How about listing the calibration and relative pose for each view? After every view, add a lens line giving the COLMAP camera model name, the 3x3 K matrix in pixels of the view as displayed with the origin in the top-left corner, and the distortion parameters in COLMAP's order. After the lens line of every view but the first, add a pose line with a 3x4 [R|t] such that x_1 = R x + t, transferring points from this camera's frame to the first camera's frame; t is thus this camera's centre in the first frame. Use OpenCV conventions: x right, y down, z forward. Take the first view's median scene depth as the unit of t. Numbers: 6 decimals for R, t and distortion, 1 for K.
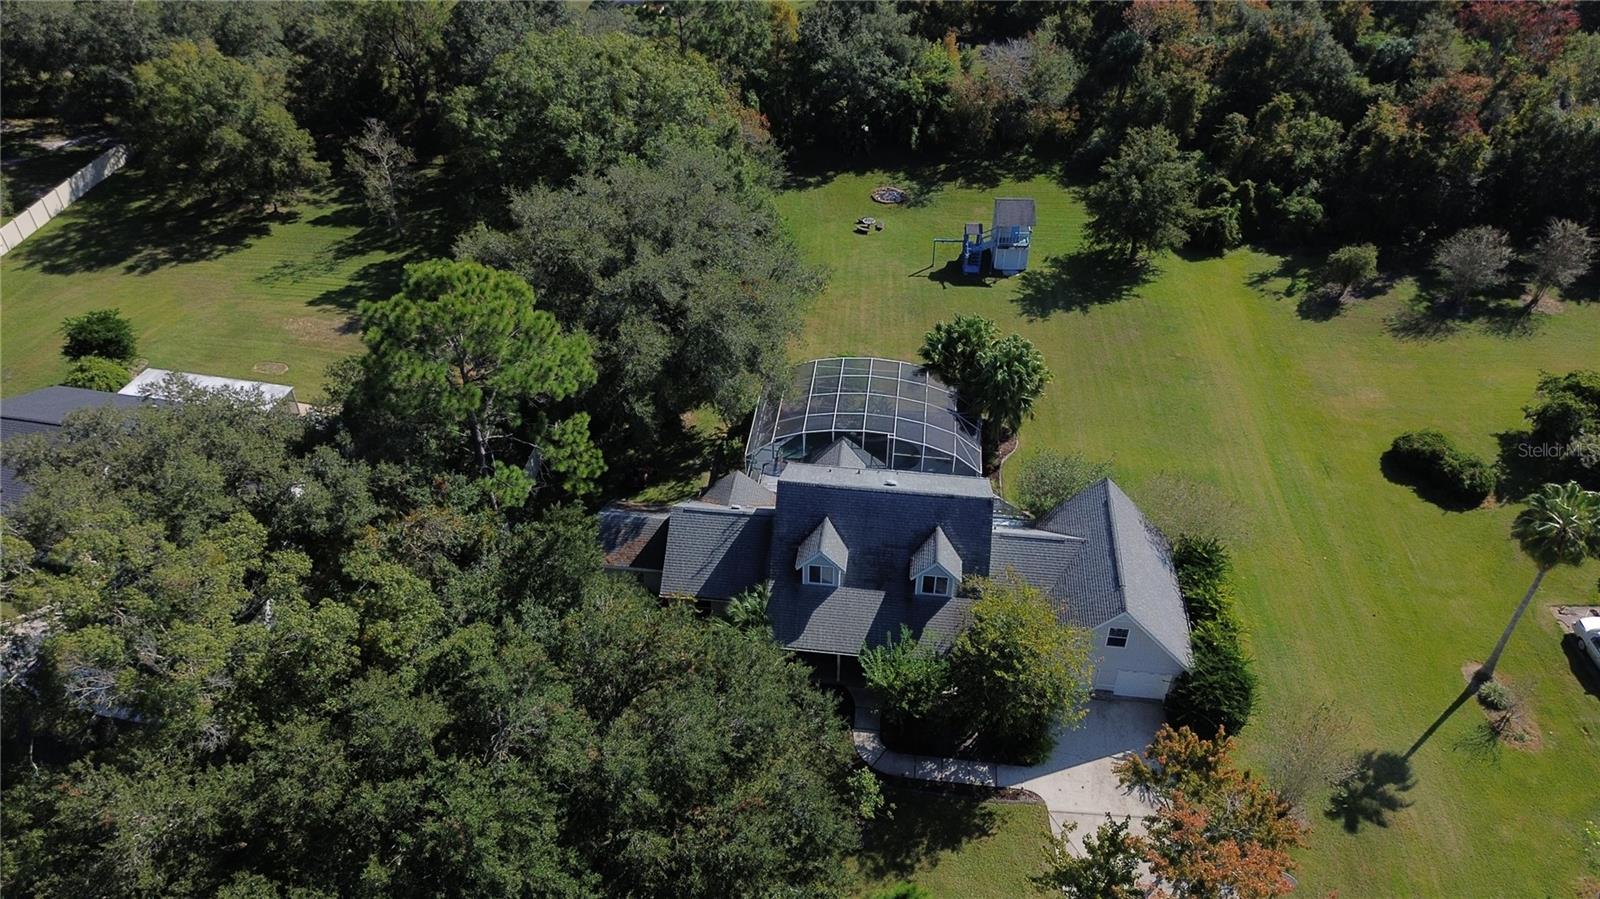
lens RADIAL K [[1131.0, 0, 800.0], [0, 1131.0, 449.5], [0, 0, 1]] dist [0.071052, -0.078411]
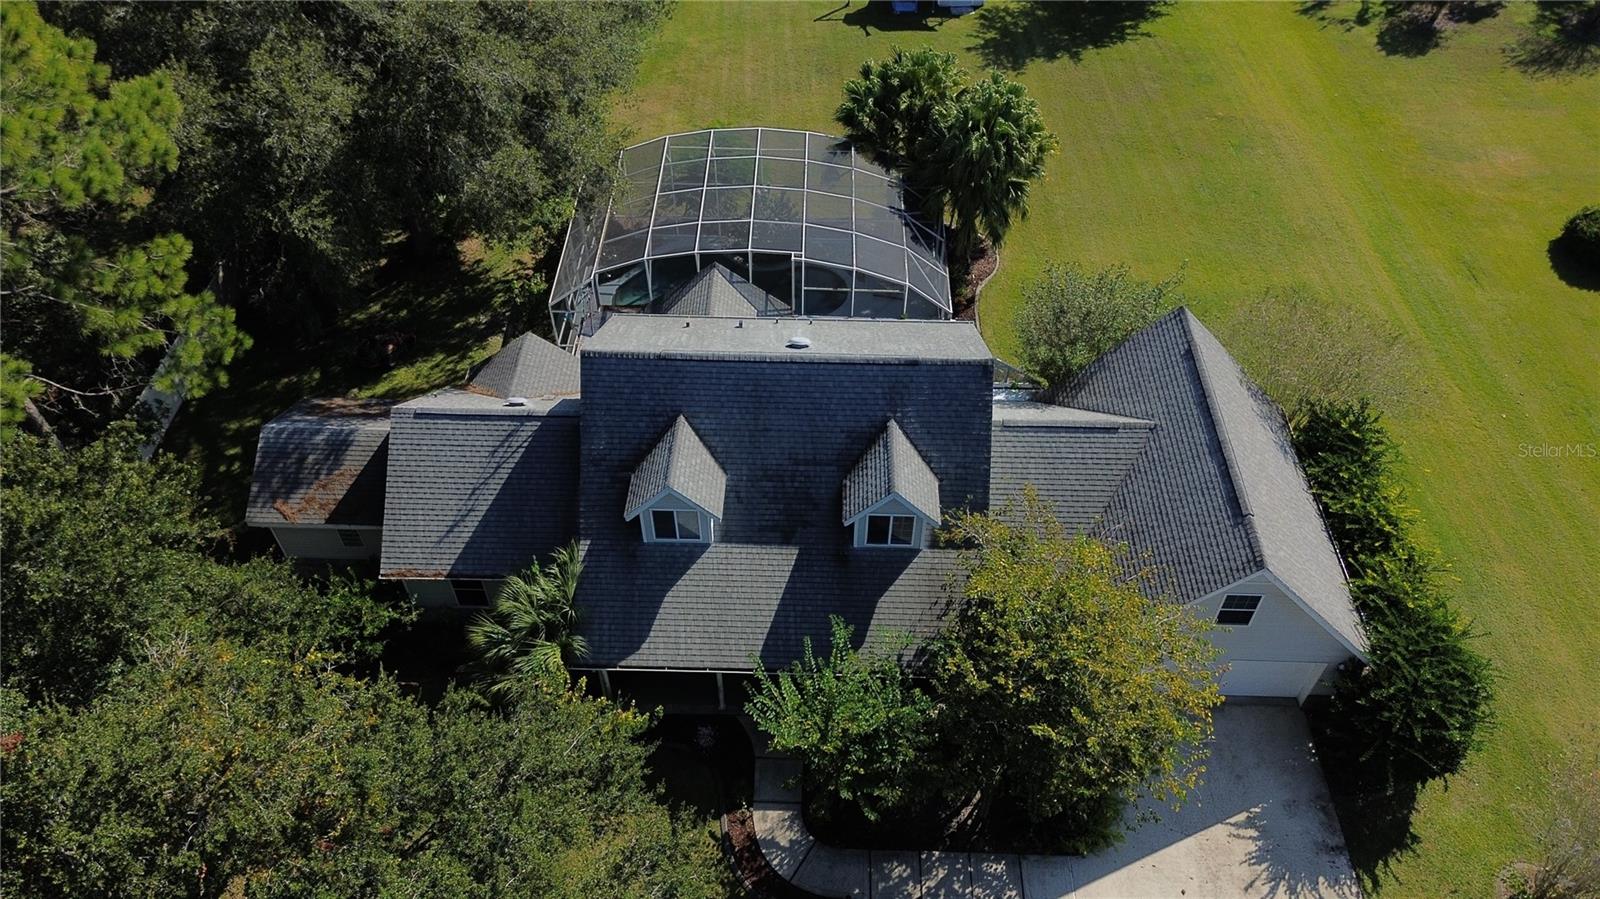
lens RADIAL K [[1126.8, 0, 804.2], [0, 1126.8, 460.3], [0, 0, 1]] dist [0.088732, -0.105138]
pose [[0.995615, -0.066344, 0.065946, 0.038607], [0.055876, 0.987175, 0.149544, 0.004560], [-0.075021, -0.145204, 0.986553, 0.406286]]
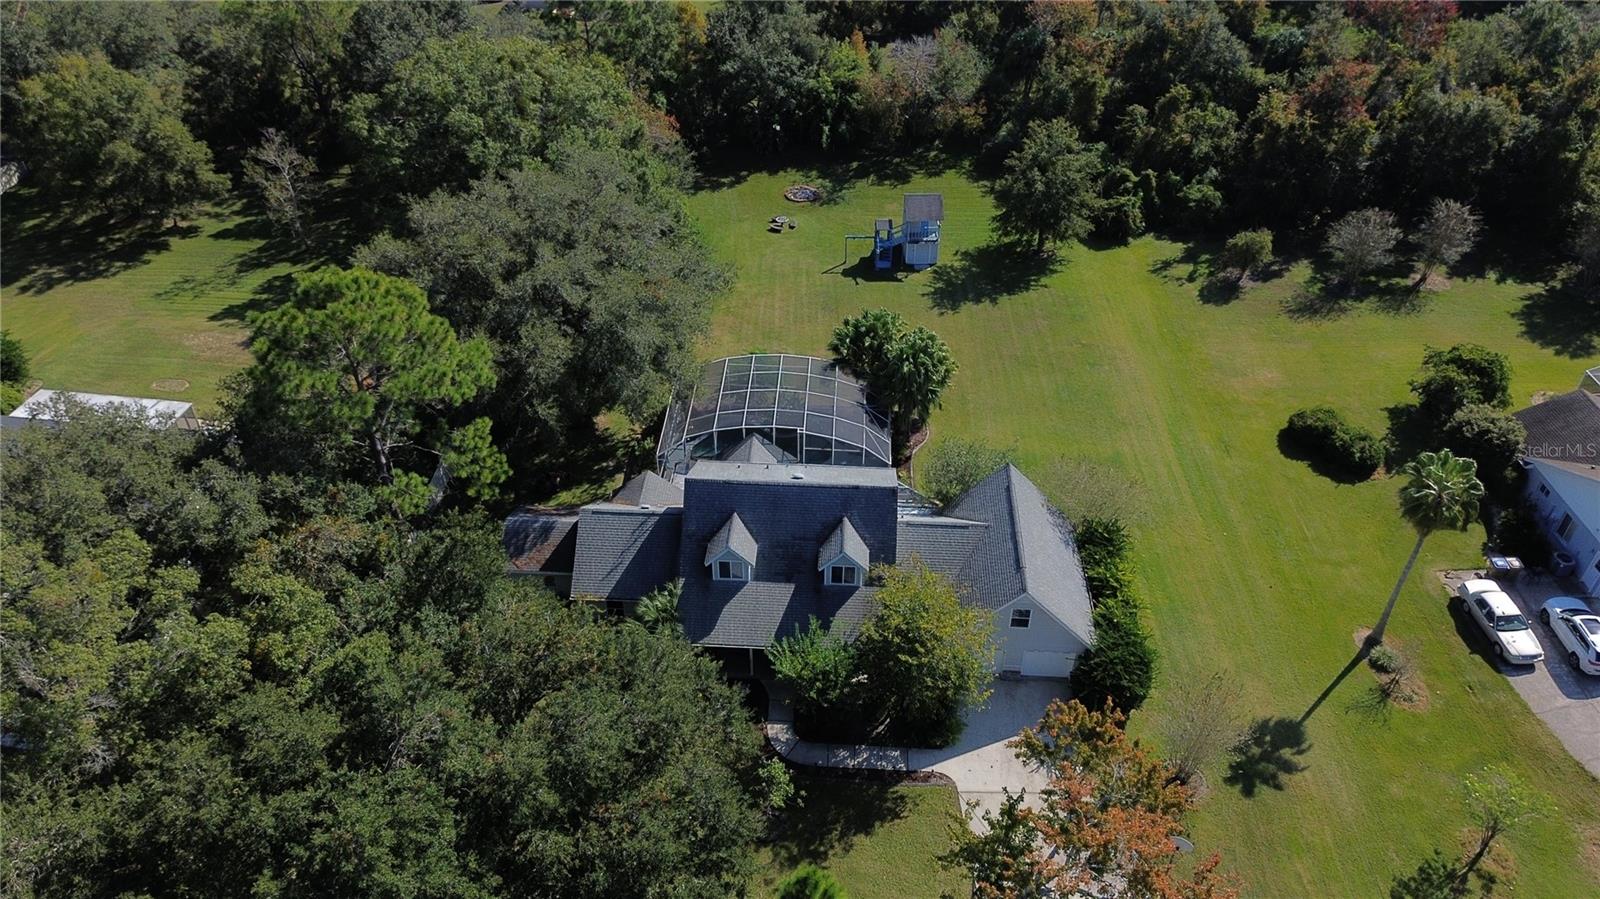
lens RADIAL K [[1131.0, 0, 800.0], [0, 1131.0, 449.5], [0, 0, 1]] dist [0.071052, -0.078411]
pose [[0.998142, -0.037068, 0.048357, 0.030102], [0.037162, 0.999309, -0.001058, 0.005861], [-0.048285, 0.002853, 0.998830, -0.007297]]
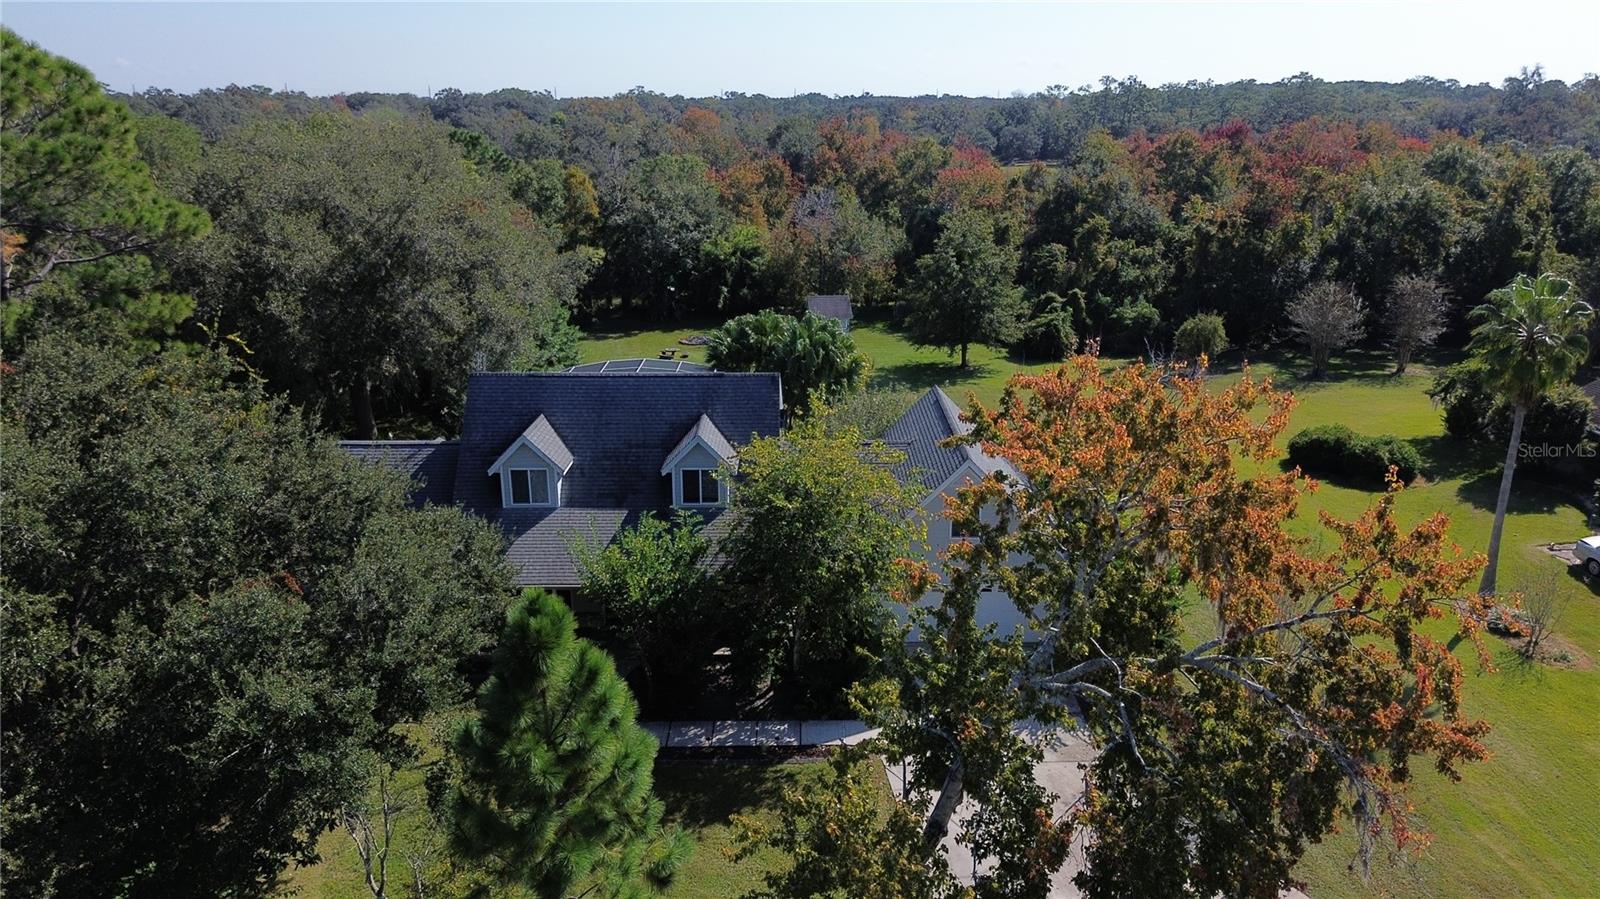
lens RADIAL K [[1126.8, 0, 804.2], [0, 1126.8, 460.3], [0, 0, 1]] dist [0.088732, -0.105138]
pose [[0.992759, -0.036390, 0.114482, 0.087511], [0.075048, 0.932026, -0.354536, 0.291831], [-0.093798, 0.360561, 0.928007, 0.305587]]
